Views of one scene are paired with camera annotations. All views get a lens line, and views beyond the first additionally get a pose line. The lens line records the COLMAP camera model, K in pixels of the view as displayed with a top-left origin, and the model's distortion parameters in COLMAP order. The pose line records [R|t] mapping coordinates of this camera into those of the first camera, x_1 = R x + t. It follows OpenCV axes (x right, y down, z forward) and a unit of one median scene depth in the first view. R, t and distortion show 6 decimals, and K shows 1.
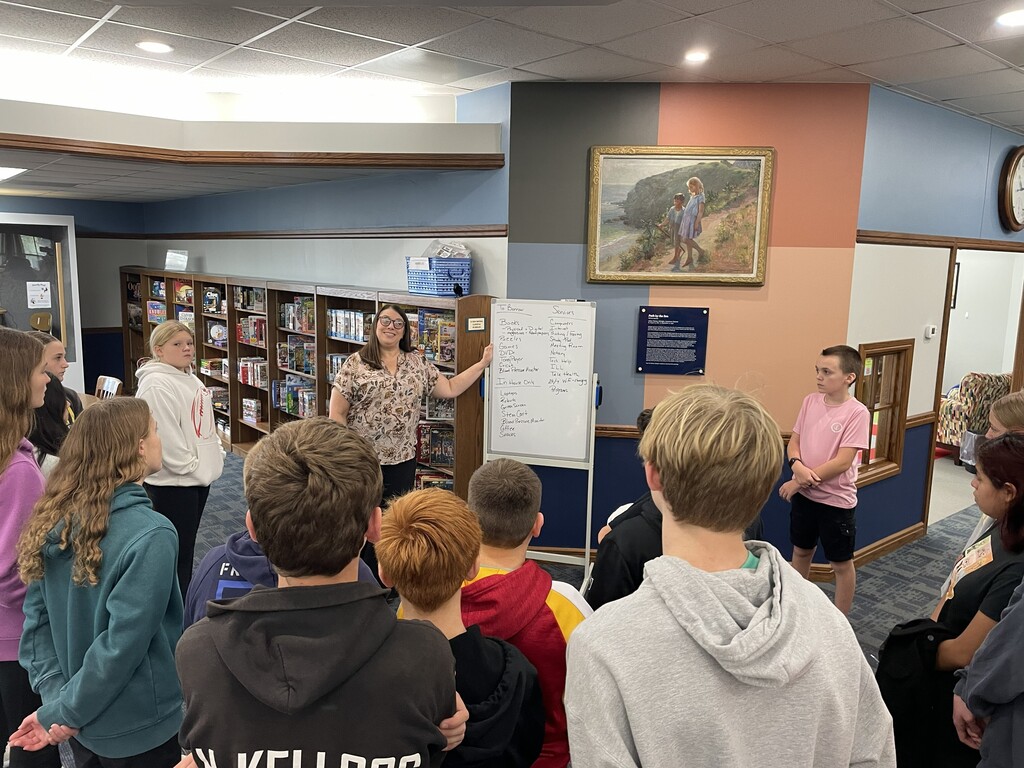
lens RADIAL K [[774.9, 0, 512.0], [0, 774.9, 384.0], [0, 0, 1]] dist [0.095320, -0.001168]
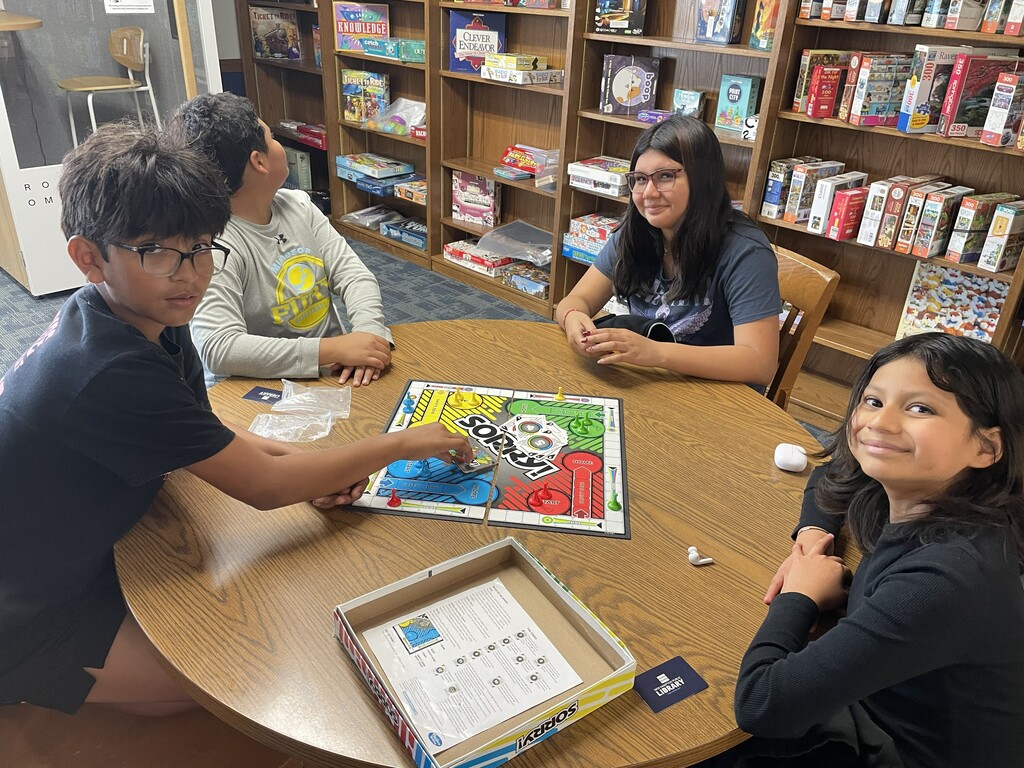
lens RADIAL K [[769.9, 0, 512.0], [0, 769.9, 384.0], [0, 0, 1]] dist [0.007494, 0.001223]
pose [[0.993629, -0.026621, 0.109515, -0.832205], [-0.010463, 0.945719, 0.324817, -0.083749], [-0.112218, -0.323893, 0.939415, 1.004721]]
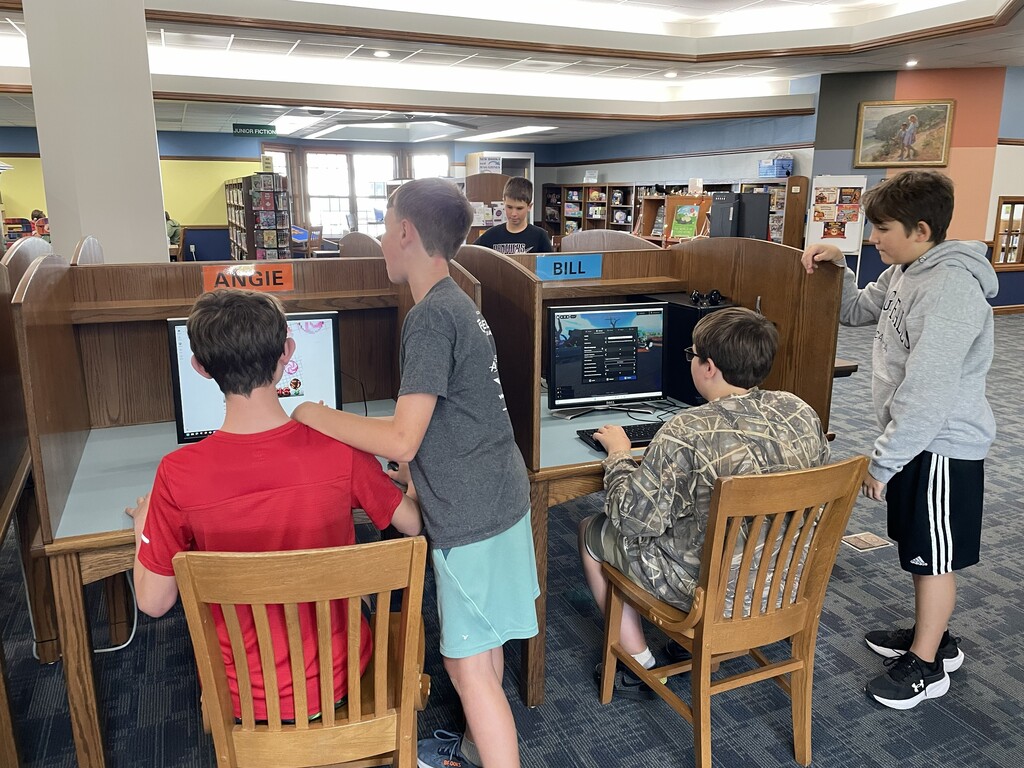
lens RADIAL K [[769.9, 0, 512.0], [0, 769.9, 384.0], [0, 0, 1]] dist [0.007494, 0.001223]
pose [[0.958354, 0.048948, -0.281357, -0.173031], [-0.027609, 0.996467, 0.079317, 0.309388], [0.284245, -0.068245, 0.956320, -1.287136]]
